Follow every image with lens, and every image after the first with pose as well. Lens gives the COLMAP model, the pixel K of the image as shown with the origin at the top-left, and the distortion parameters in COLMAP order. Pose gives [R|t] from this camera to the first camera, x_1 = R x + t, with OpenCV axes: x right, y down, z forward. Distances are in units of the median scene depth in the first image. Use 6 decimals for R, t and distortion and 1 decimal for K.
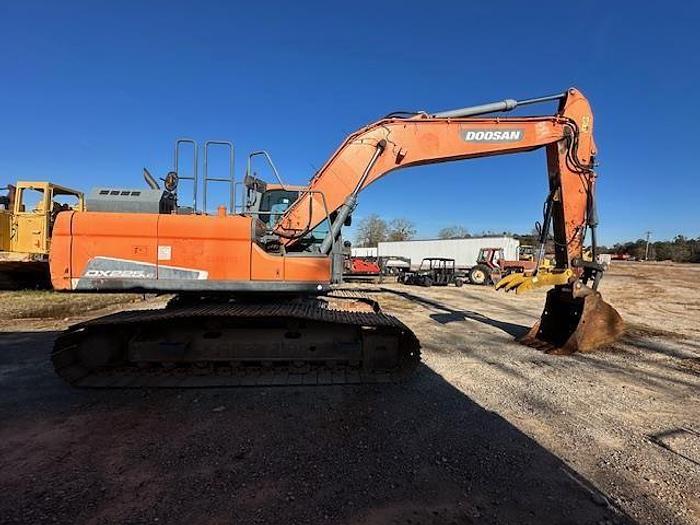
lens RADIAL K [[256.6, 0, 336.0], [0, 256.6, 260.8], [0, 0, 1]] dist [-0.011408, 0.000203]
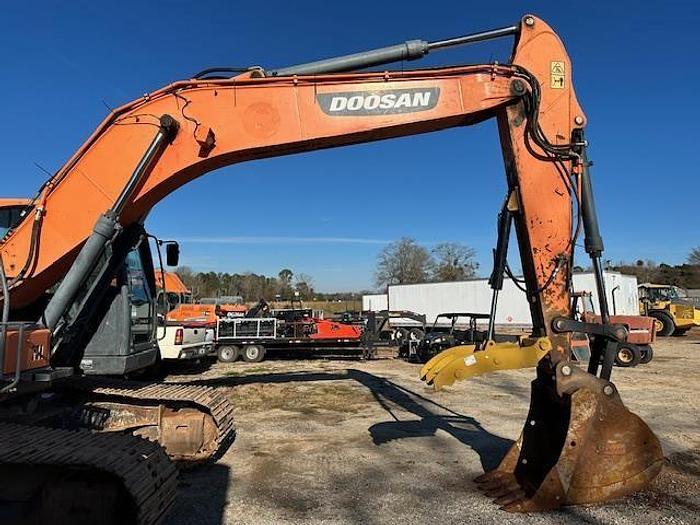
lens RADIAL K [[439.1, 0, 349.4], [0, 439.1, 262.7], [0, 0, 1]] dist [0.010746, -0.010572]
pose [[0.999387, -0.028682, -0.020098, 0.537469], [0.025971, 0.991922, -0.124164, -0.018443], [0.023497, 0.123566, 0.992058, 0.075136]]
